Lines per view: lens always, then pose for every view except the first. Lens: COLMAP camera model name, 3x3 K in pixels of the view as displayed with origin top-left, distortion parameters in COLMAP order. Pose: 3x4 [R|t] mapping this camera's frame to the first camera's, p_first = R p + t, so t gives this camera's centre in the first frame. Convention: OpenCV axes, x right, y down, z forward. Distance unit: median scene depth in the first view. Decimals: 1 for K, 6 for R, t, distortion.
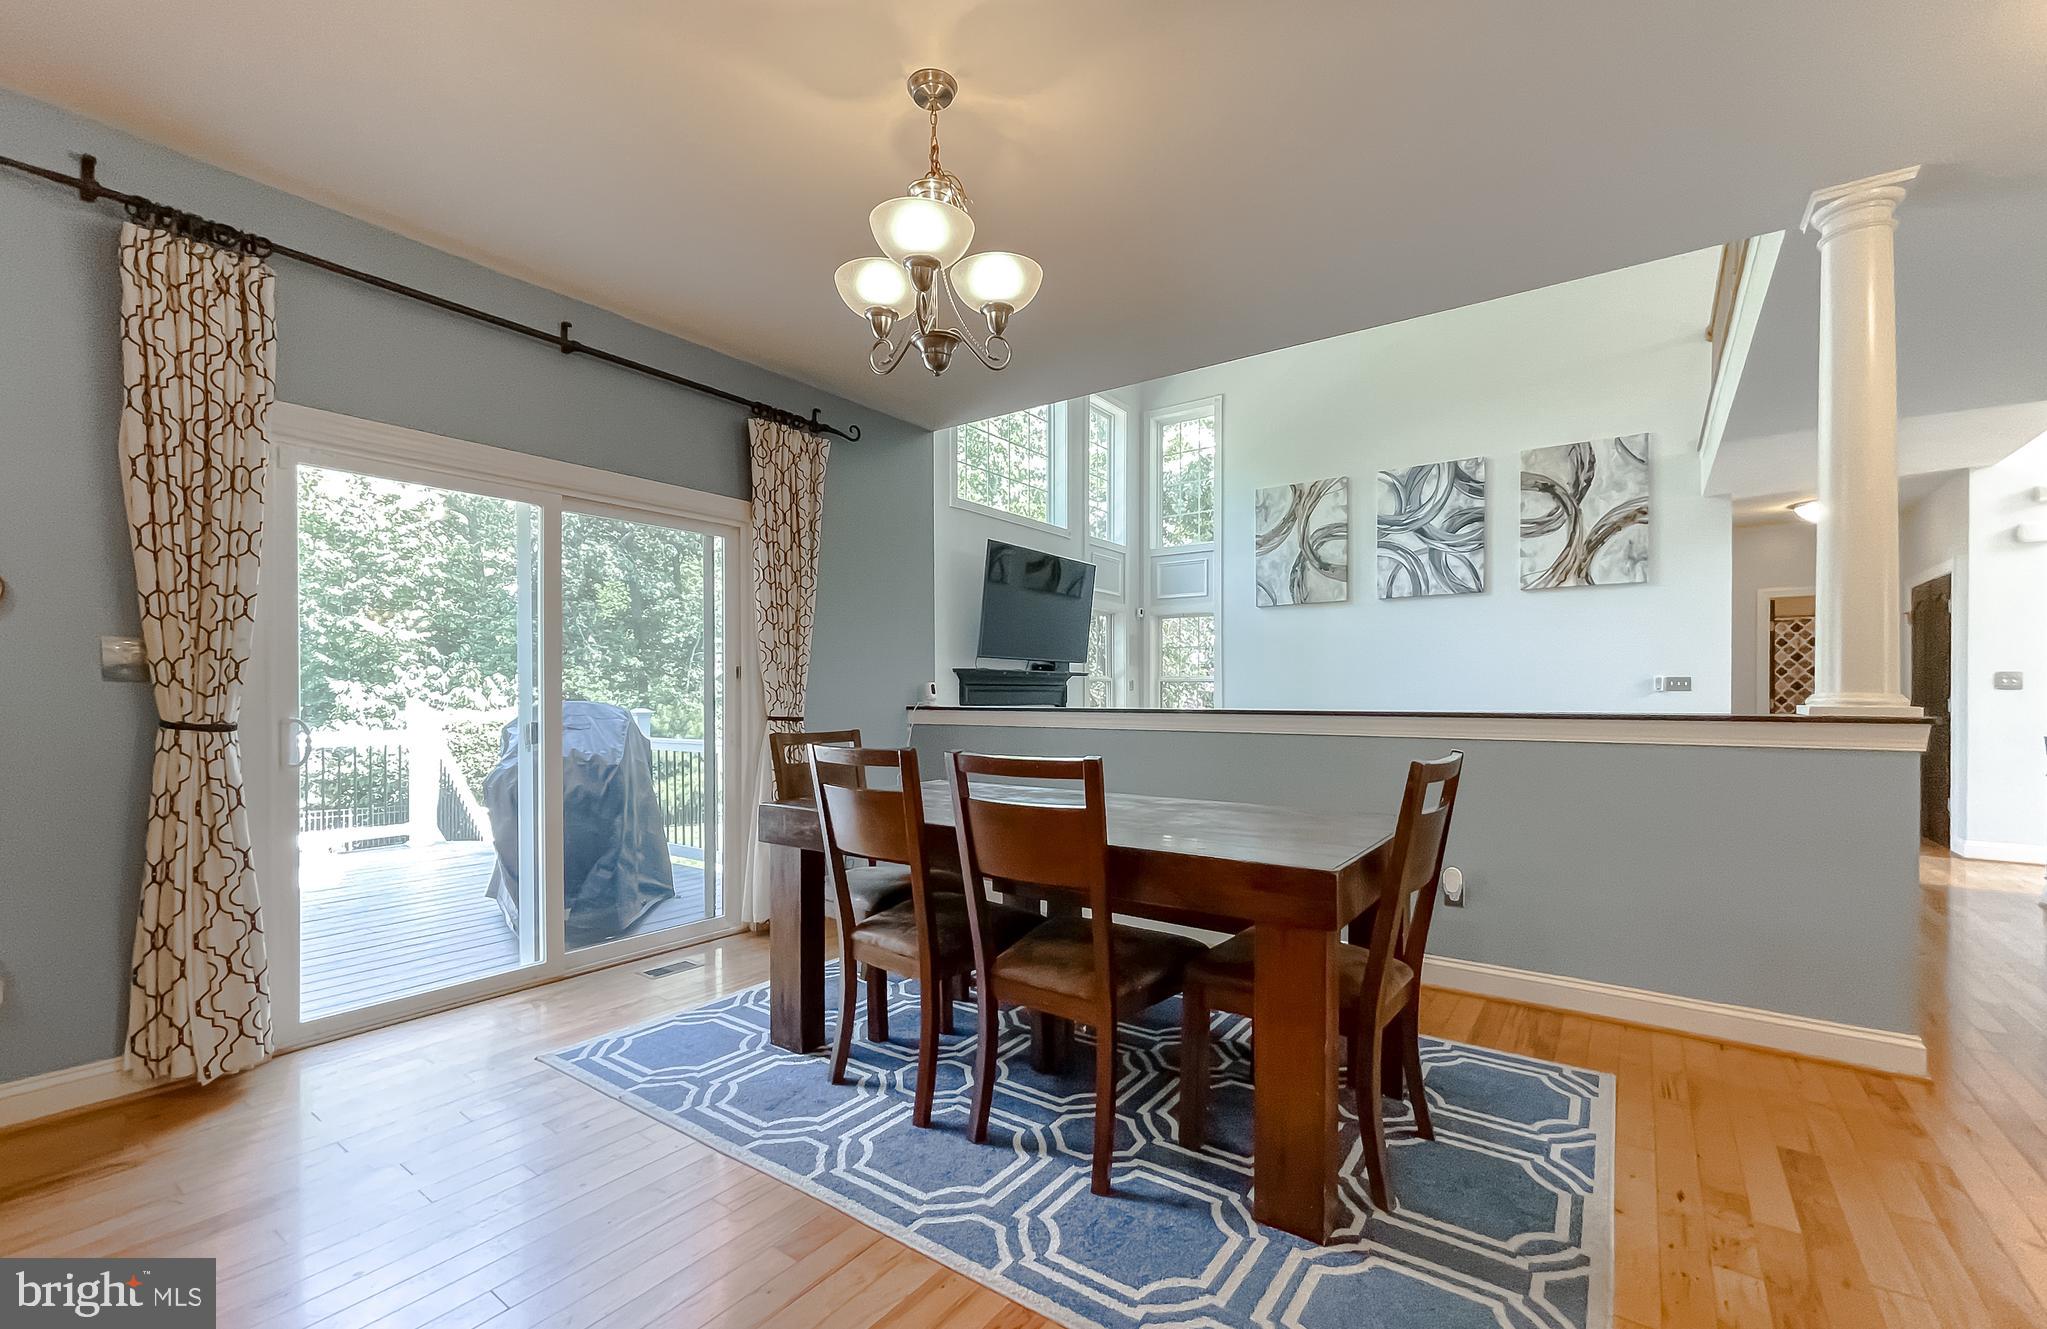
lens RADIAL K [[841.0, 0, 1017.8], [0, 841.0, 702.4], [0, 0, 1]] dist [-0.021059, -0.000027]
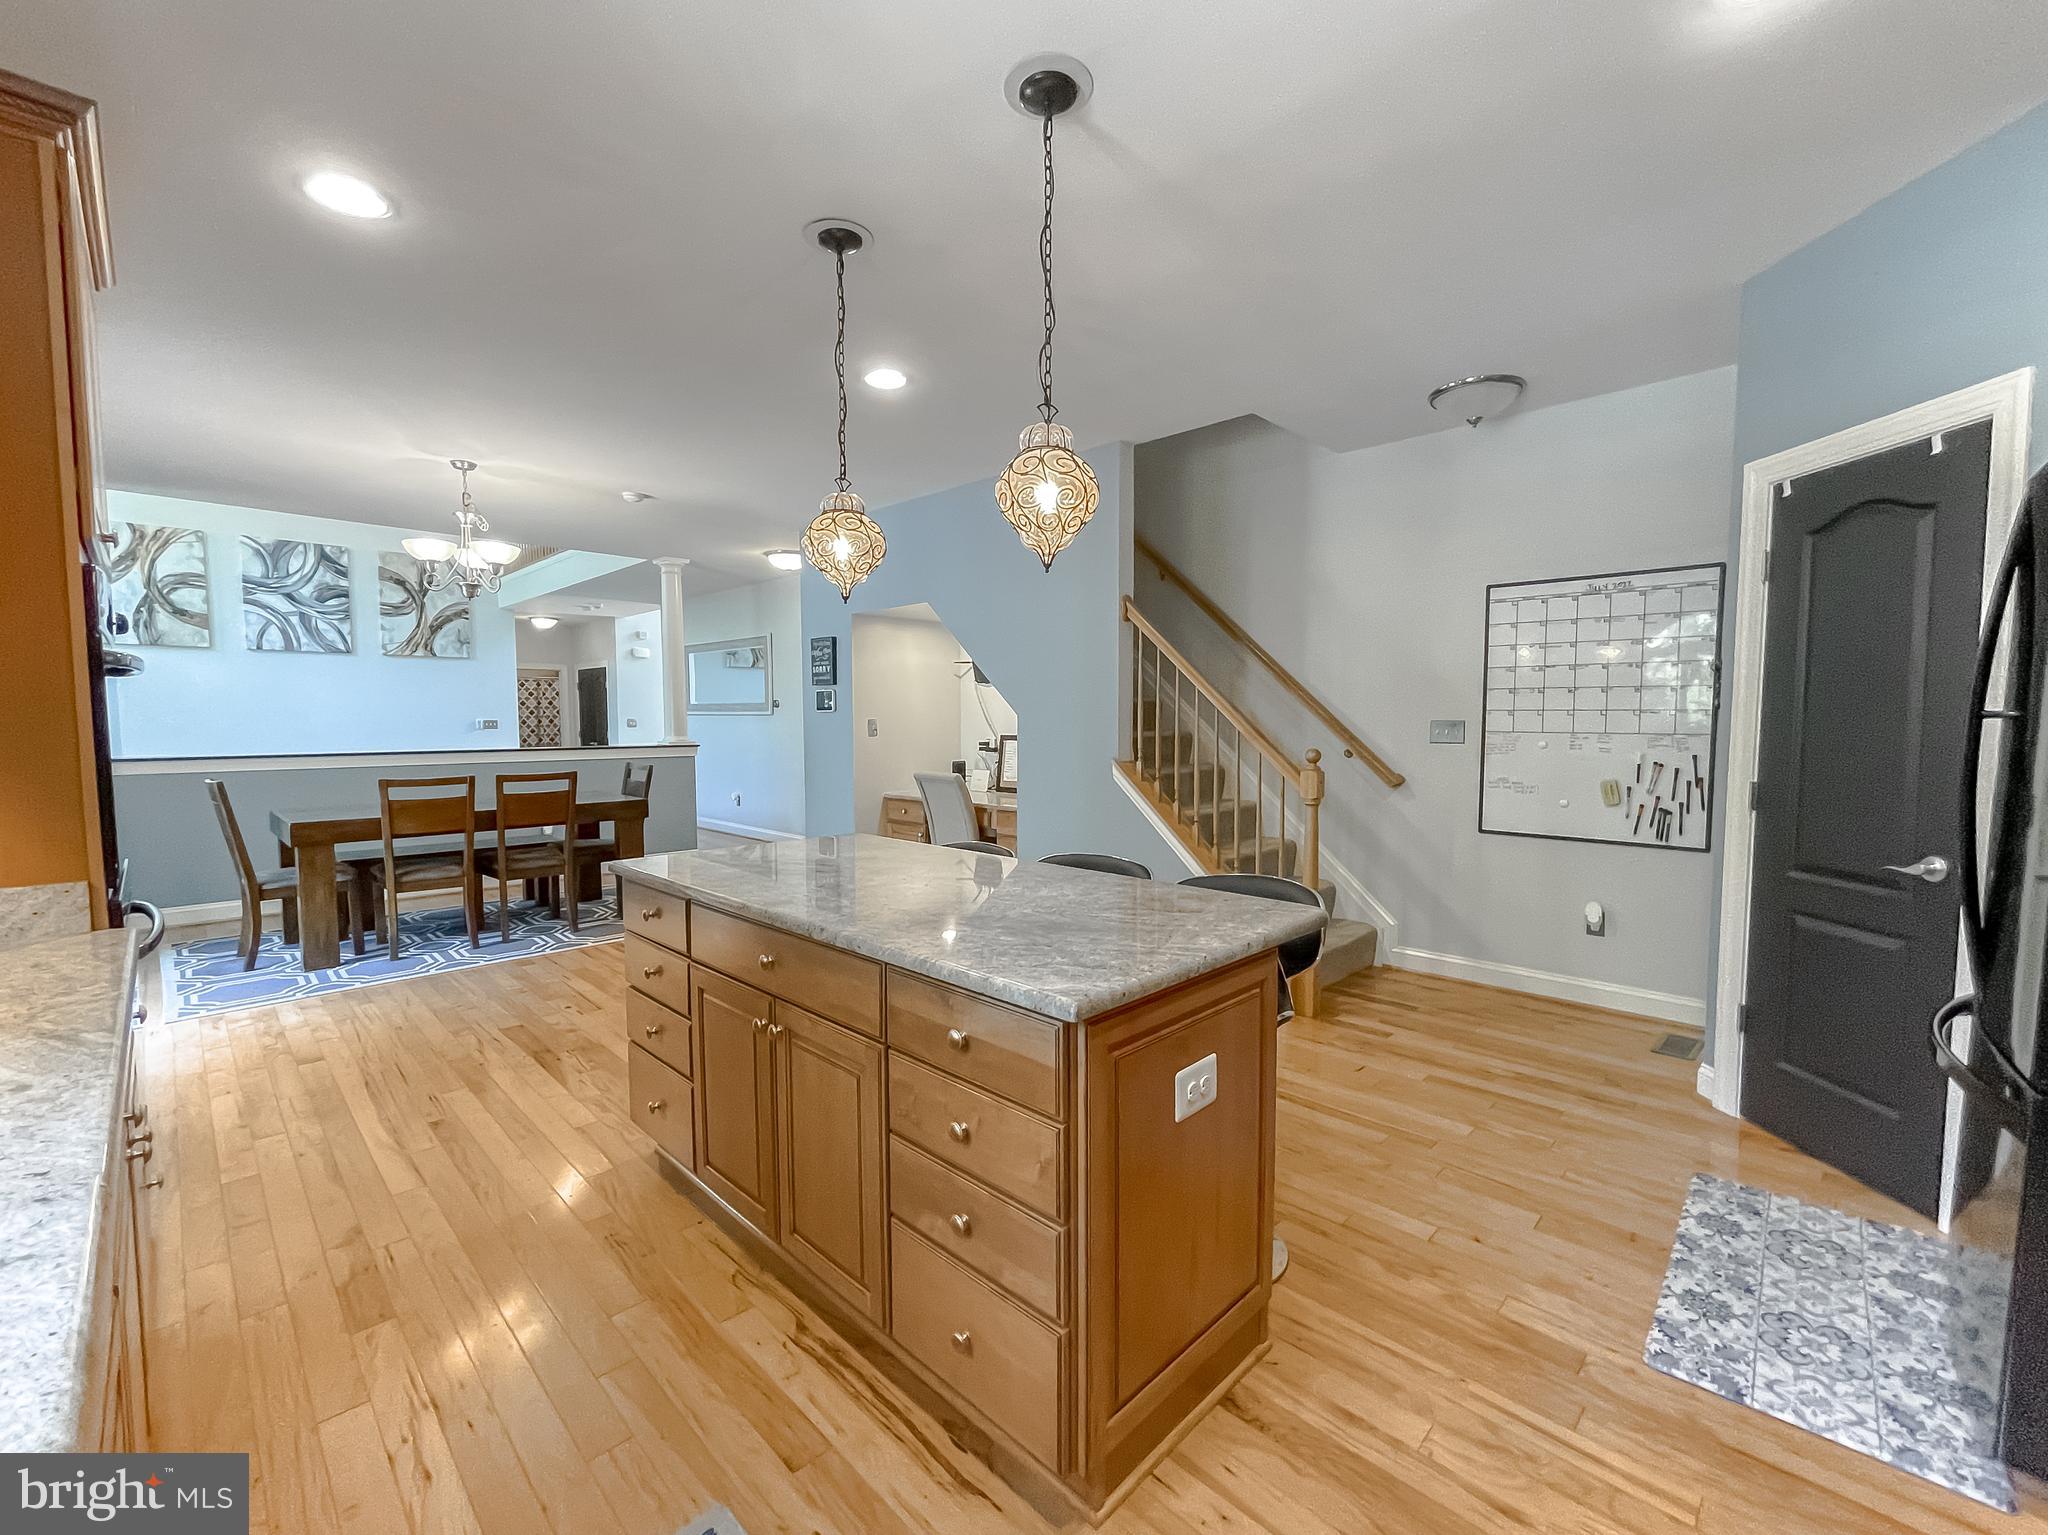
lens RADIAL K [[862.3, 0, 1019.7], [0, 862.3, 772.6], [0, 0, 1]] dist [-0.015115, 0.008520]
pose [[0.147229, -0.064111, 0.987023, -0.610930], [0.009698, 0.997943, 0.063374, -0.021748], [-0.989055, 0.000242, 0.147548, -0.218458]]
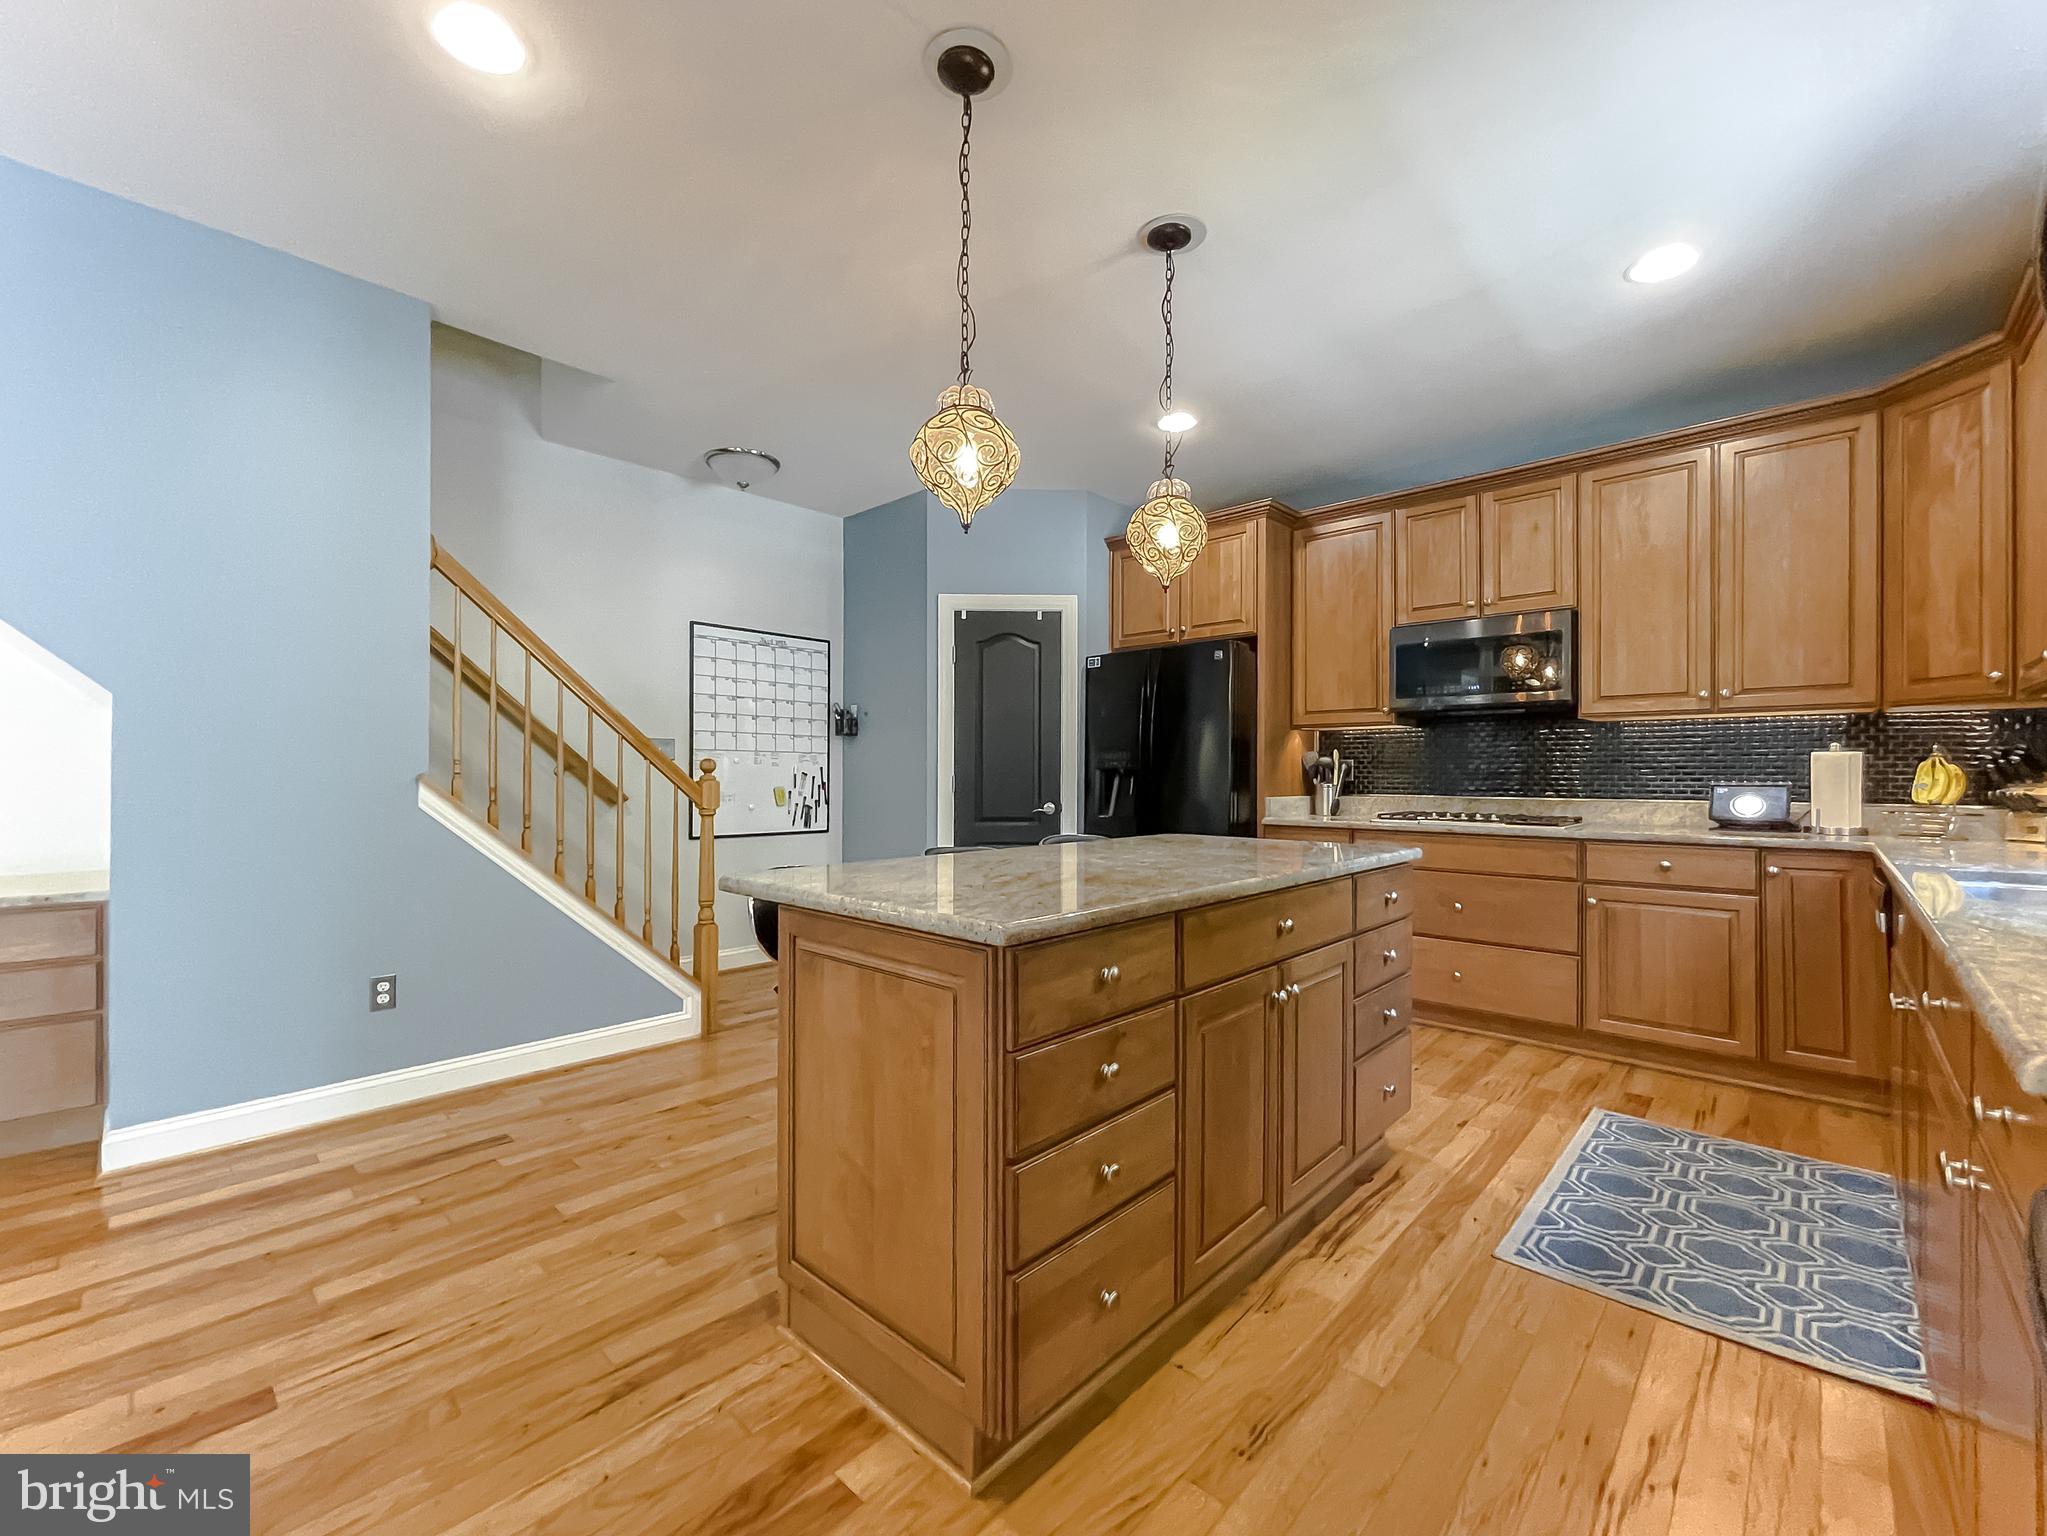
lens RADIAL K [[851.6, 0, 1012.0], [0, 851.6, 773.2], [0, 0, 1]] dist [-0.001276, -0.000079]
pose [[-0.992665, -0.004056, 0.120826, -0.324237], [-0.003361, 0.999977, 0.005958, 0.002721], [-0.120847, 0.005508, -0.992656, 0.153713]]
